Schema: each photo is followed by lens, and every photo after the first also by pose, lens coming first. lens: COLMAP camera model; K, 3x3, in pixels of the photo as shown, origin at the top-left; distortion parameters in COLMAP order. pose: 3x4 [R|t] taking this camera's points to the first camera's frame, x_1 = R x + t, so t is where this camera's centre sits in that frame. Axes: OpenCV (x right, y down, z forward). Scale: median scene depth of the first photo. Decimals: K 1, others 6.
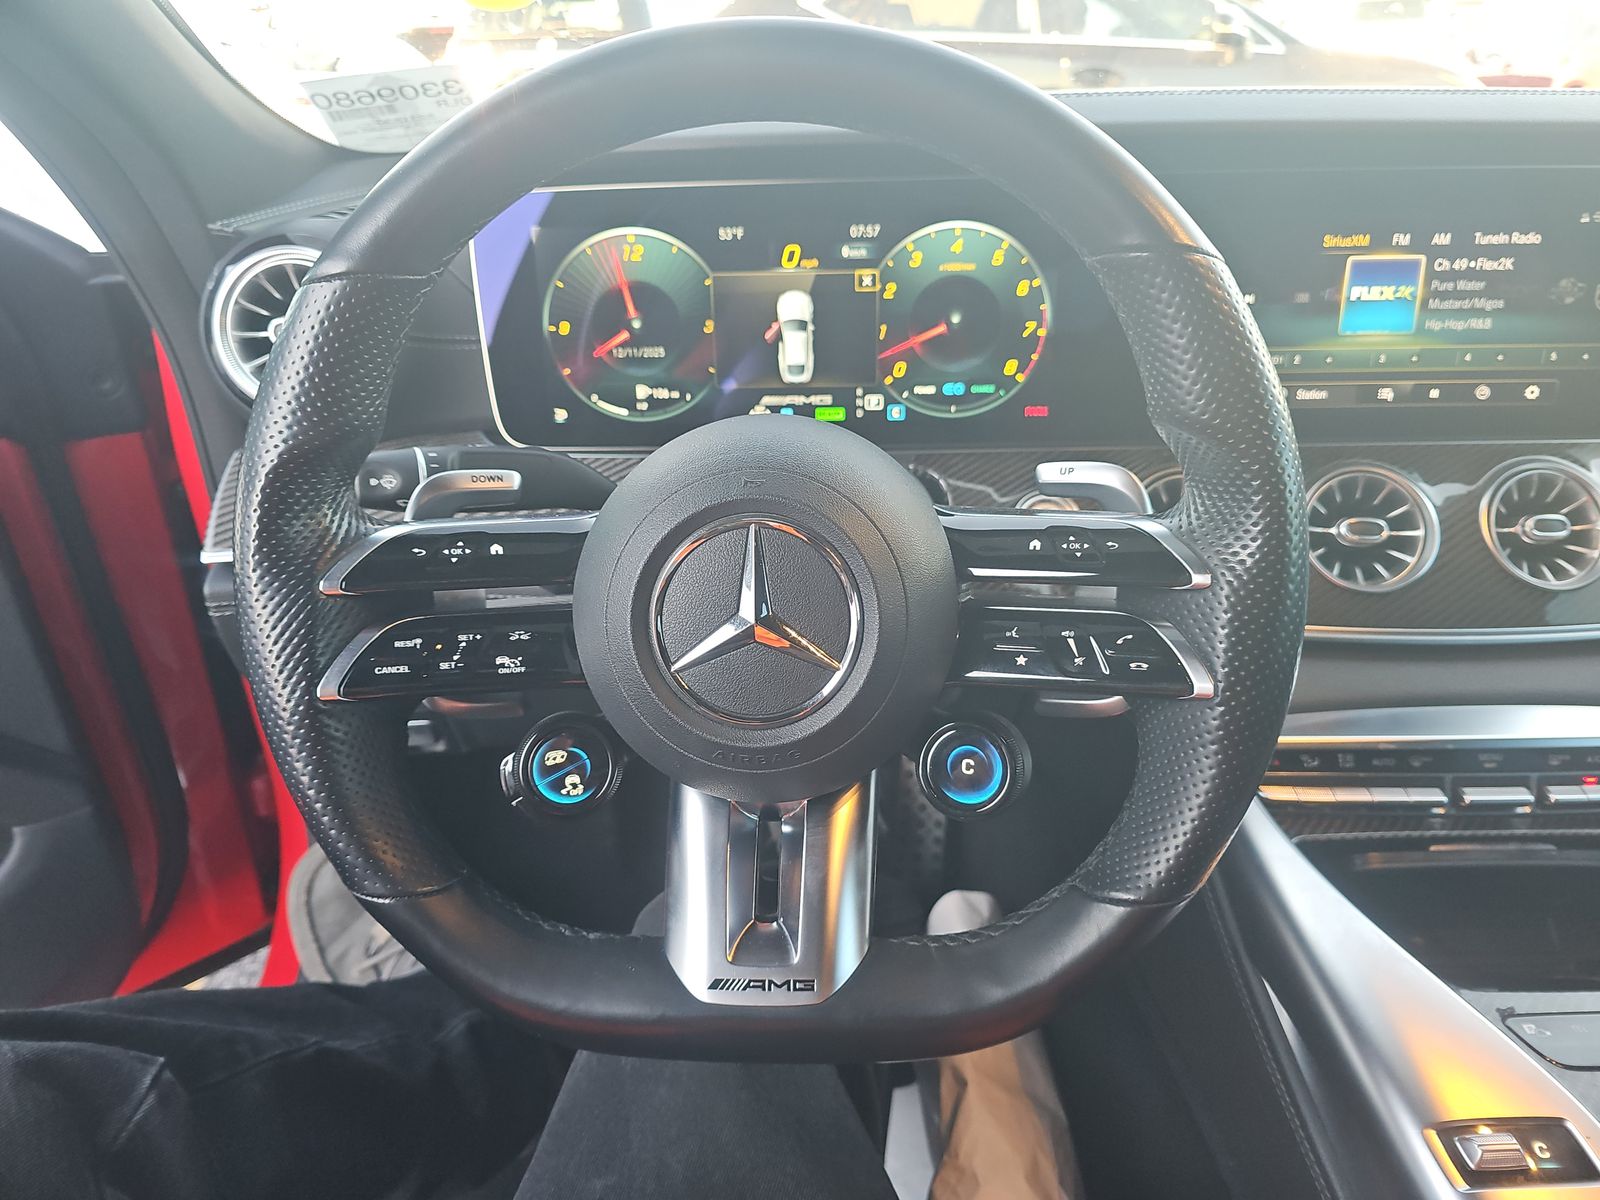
lens RADIAL K [[1059.0, 0, 799.4], [0, 1059.0, 578.0], [0, 0, 1]] dist [0.047260, -0.054058]
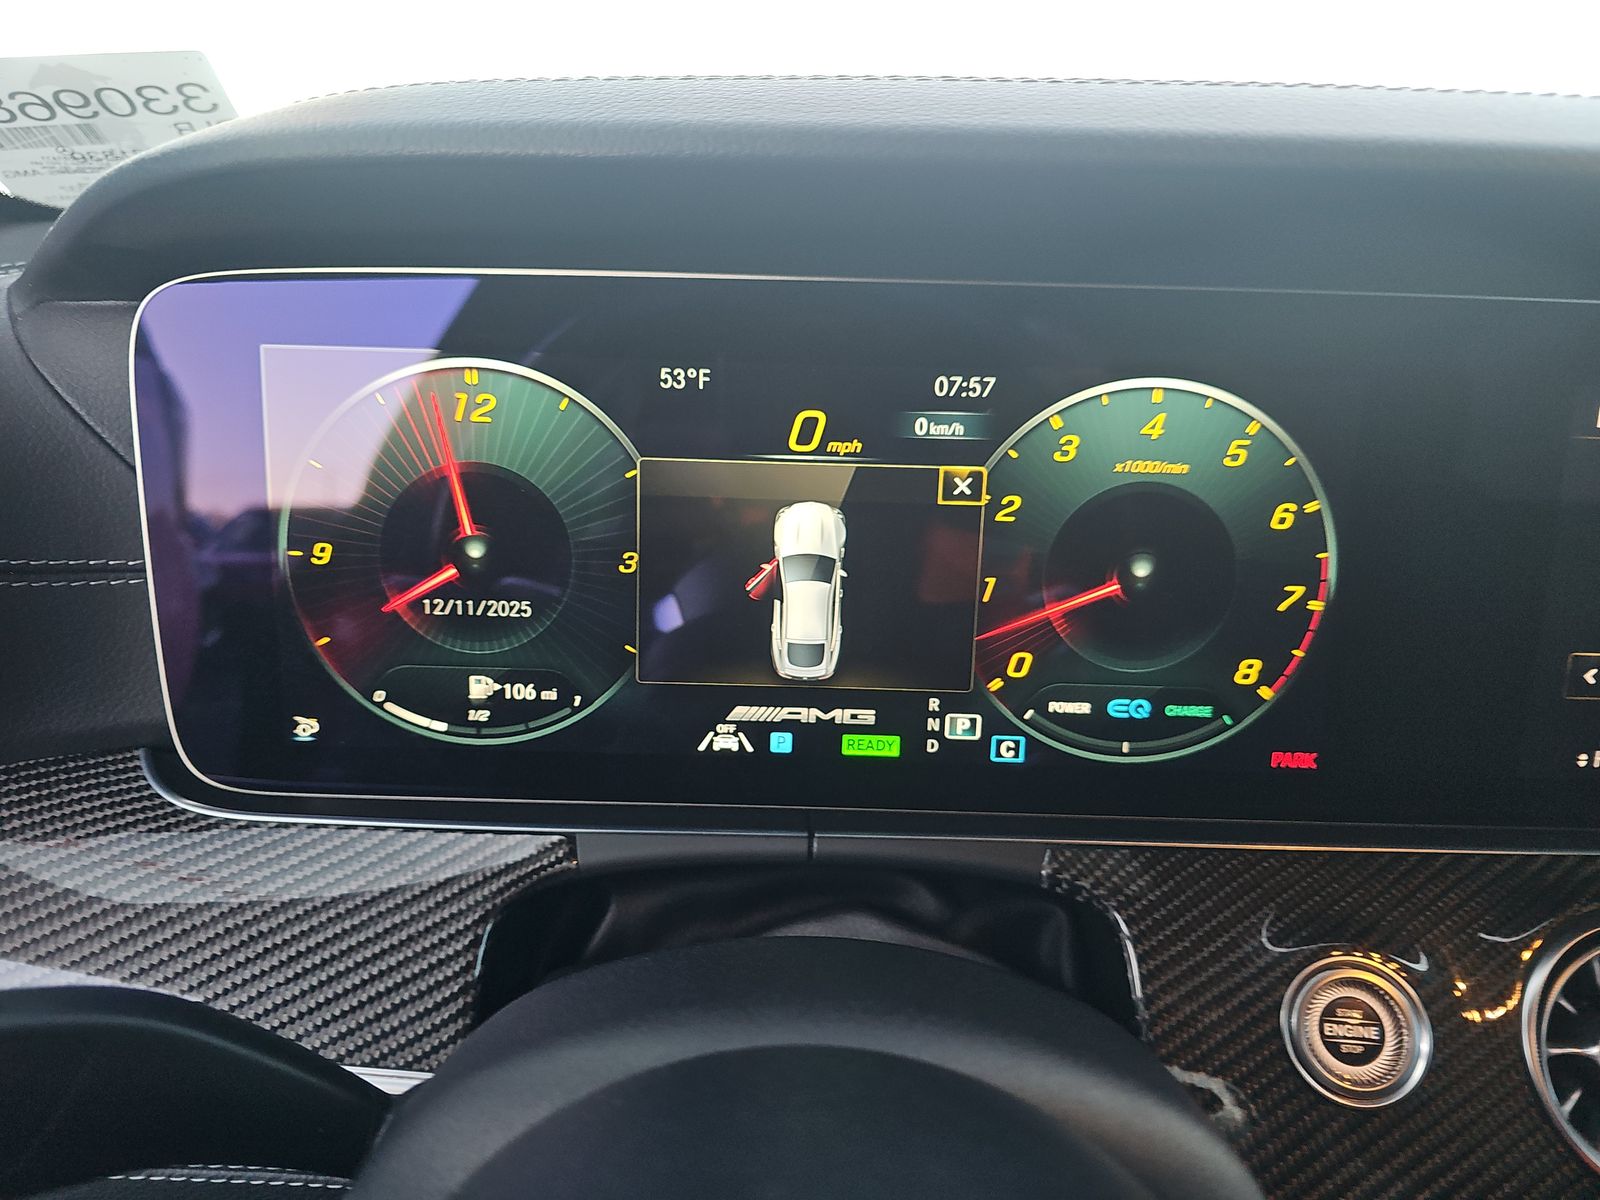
lens RADIAL K [[1059.0, 0, 799.4], [0, 1059.0, 578.0], [0, 0, 1]] dist [0.047260, -0.054058]
pose [[0.998176, 0.041156, 0.044162, -0.029648], [-0.035379, 0.991595, -0.124451, -0.176912], [-0.048913, 0.122661, 0.991243, 0.535135]]
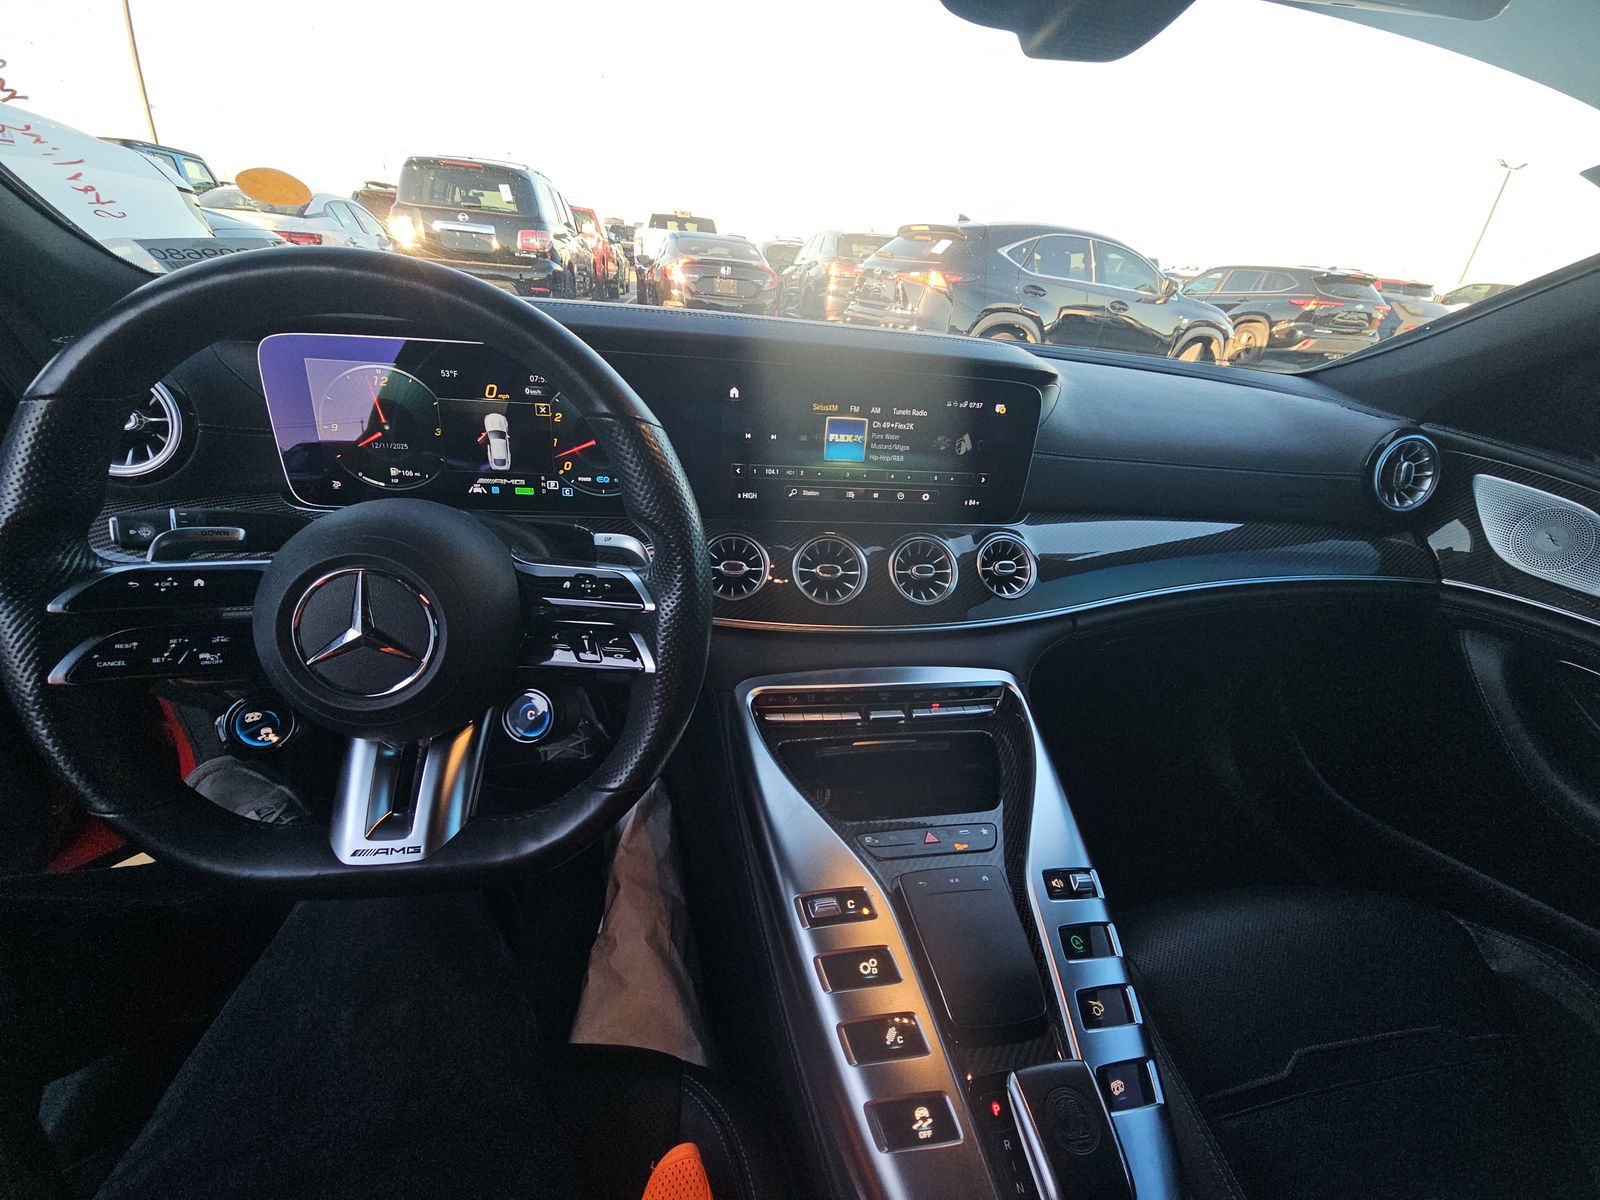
lens RADIAL K [[647.3, 0, 795.7], [0, 647.3, 611.0], [0, 0, 1]] dist [0.001397, 0.000337]
pose [[0.976801, 0.003521, 0.214120, 0.230646], [-0.014746, 0.998598, 0.050846, -0.030660], [-0.213641, -0.052824, 0.975483, -0.056851]]
